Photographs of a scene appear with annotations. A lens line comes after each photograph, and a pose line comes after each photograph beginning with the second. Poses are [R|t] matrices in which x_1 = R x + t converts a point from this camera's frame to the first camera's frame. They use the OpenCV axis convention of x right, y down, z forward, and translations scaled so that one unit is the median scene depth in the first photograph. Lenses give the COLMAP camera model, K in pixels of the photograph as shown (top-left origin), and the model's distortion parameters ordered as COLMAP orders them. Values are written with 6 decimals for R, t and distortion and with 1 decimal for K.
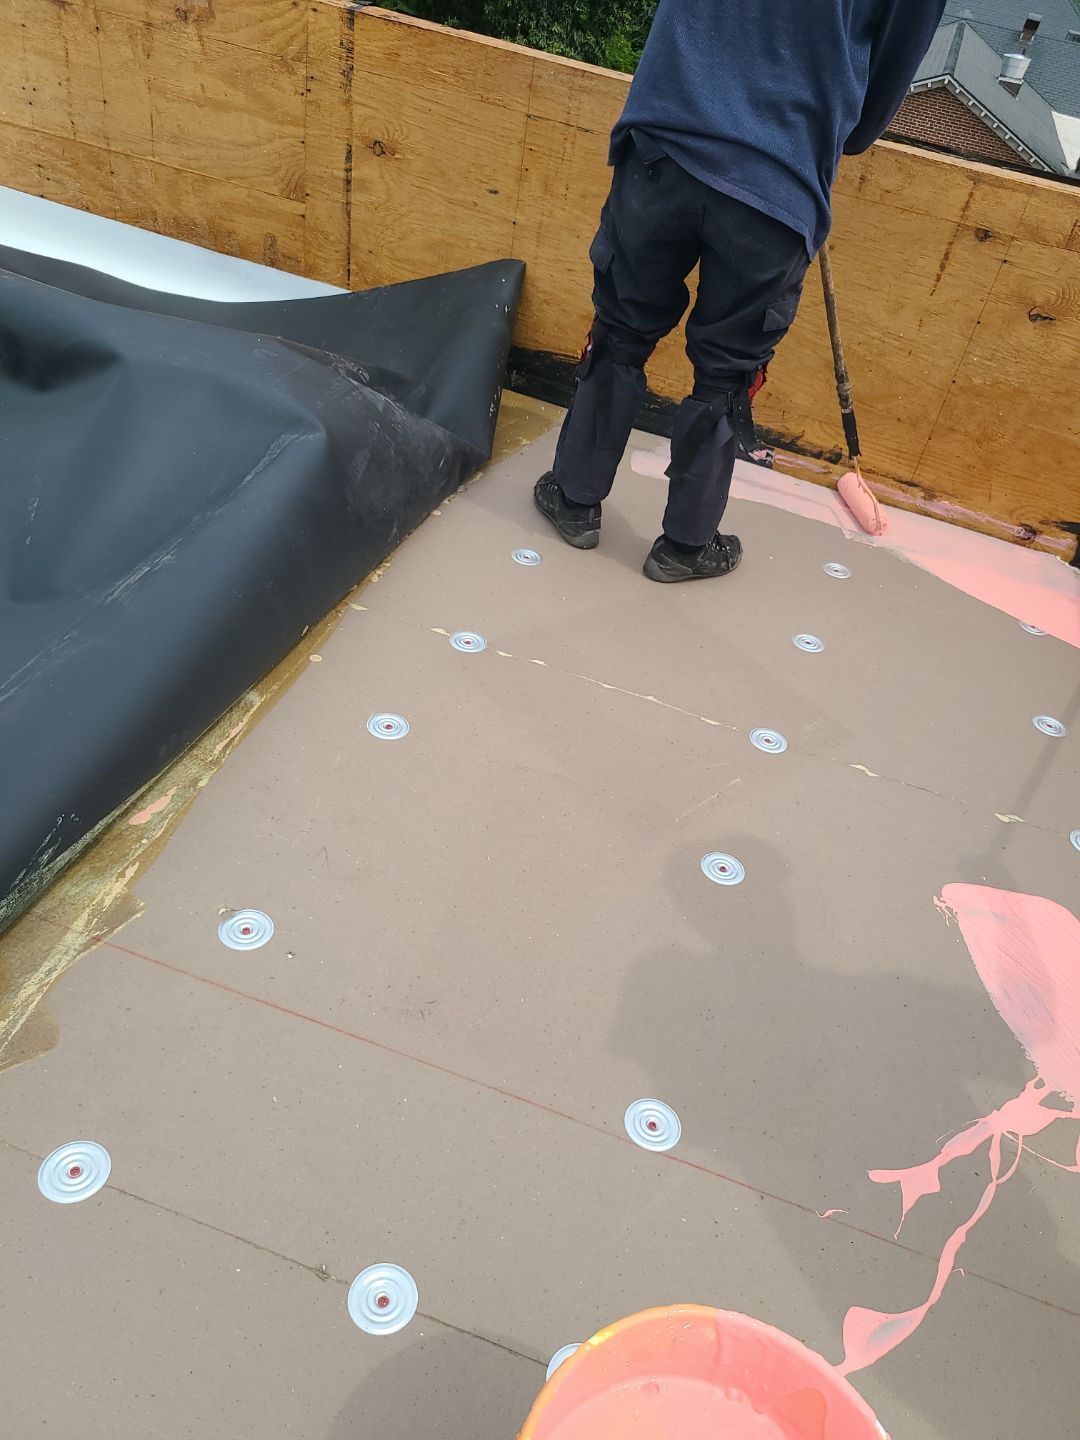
lens RADIAL K [[1083.3, 0, 562.1], [0, 1083.3, 733.5], [0, 0, 1]] dist [0.045975, -0.022176]
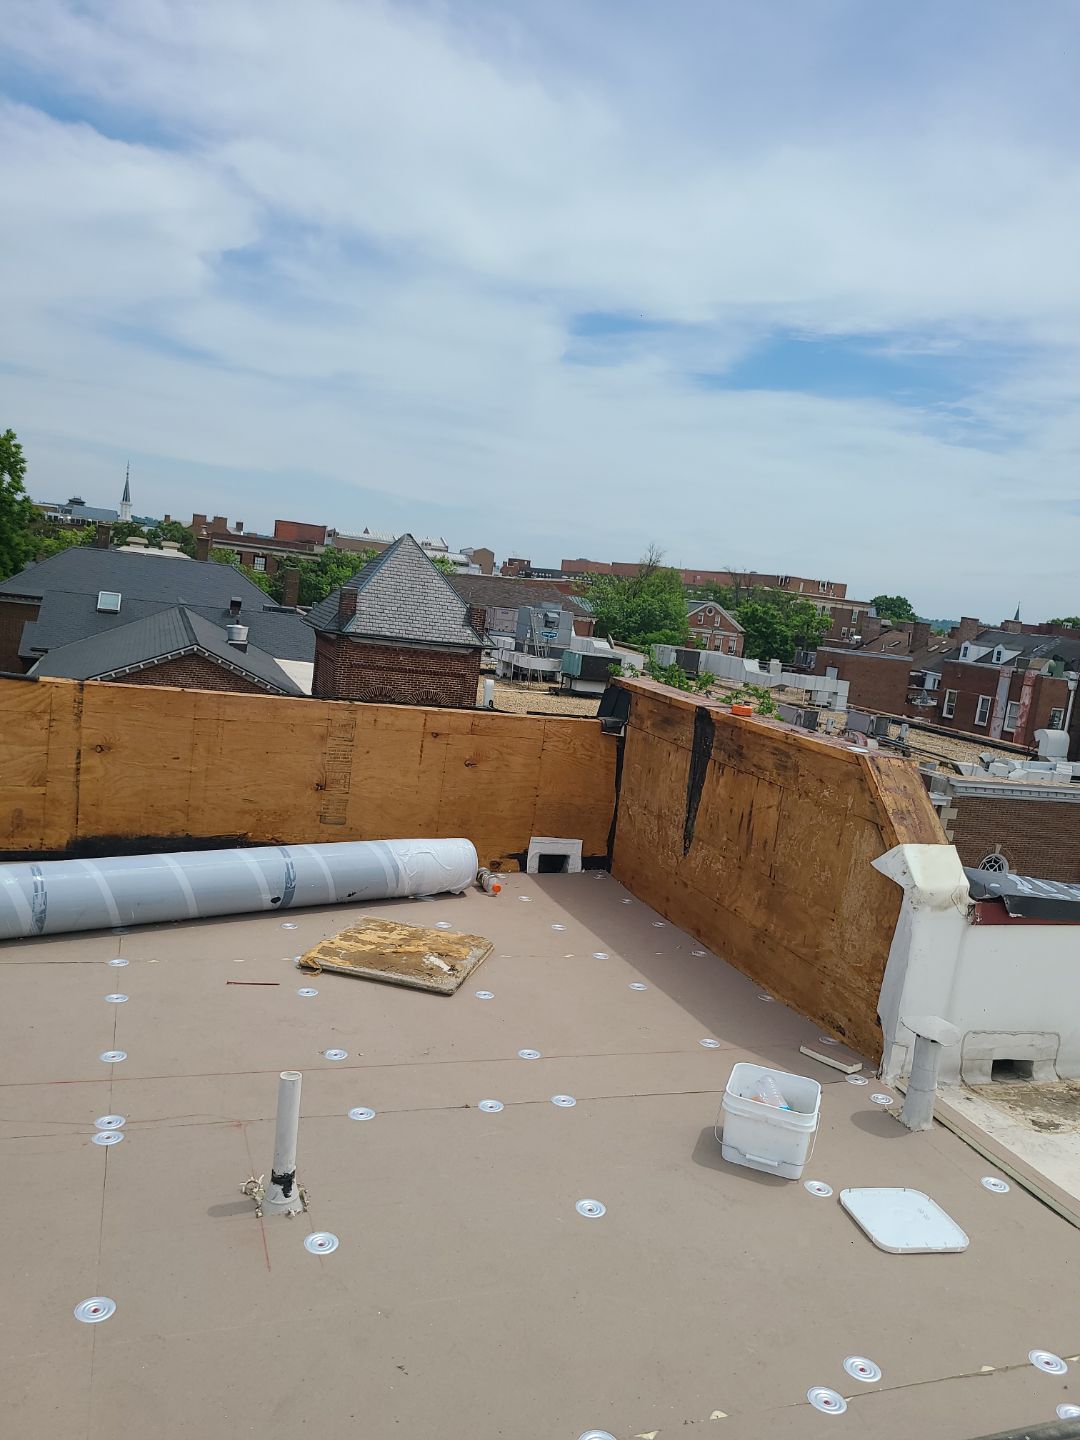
lens RADIAL K [[1085.1, 0, 552.2], [0, 1085.1, 726.0], [0, 0, 1]] dist [0.053815, -0.035804]
pose [[0.795747, -0.155581, 0.585304, -0.615287], [0.397269, 0.863556, -0.310561, 0.254039], [-0.457126, 0.479651, 0.748980, -0.636405]]
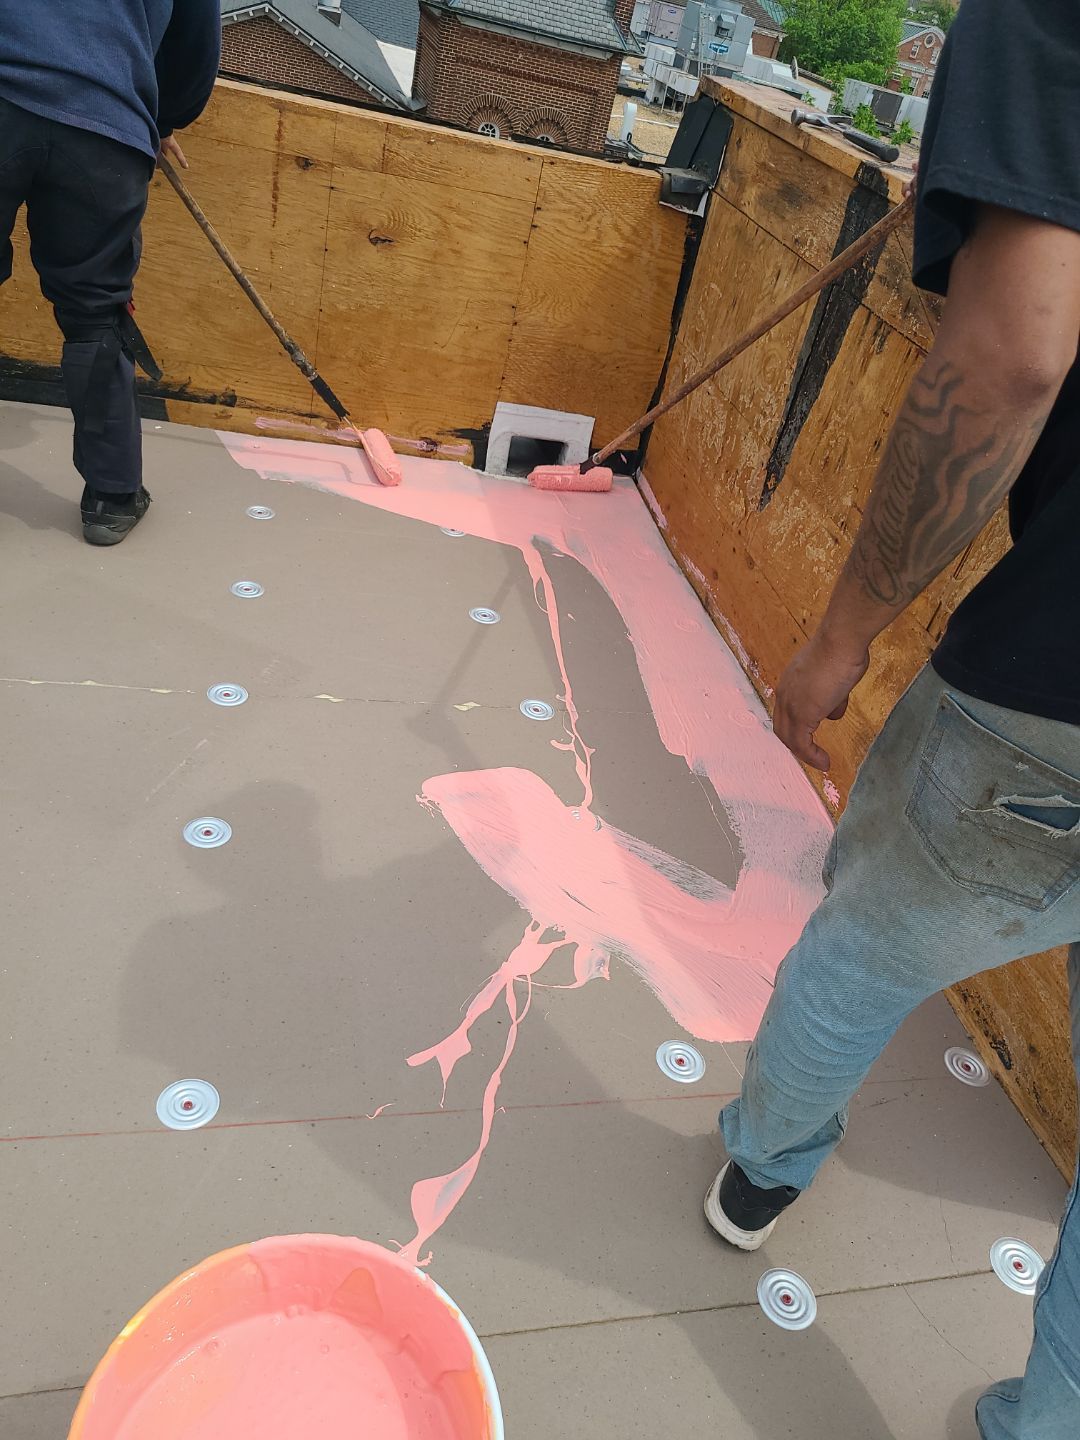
lens RADIAL K [[1085.1, 0, 552.2], [0, 1085.1, 726.0], [0, 0, 1]] dist [0.053815, -0.035804]
pose [[0.876710, -0.269792, 0.398236, 0.034591], [0.253586, 0.962739, 0.093960, 0.011835], [-0.408747, 0.018611, 0.912458, -0.017162]]
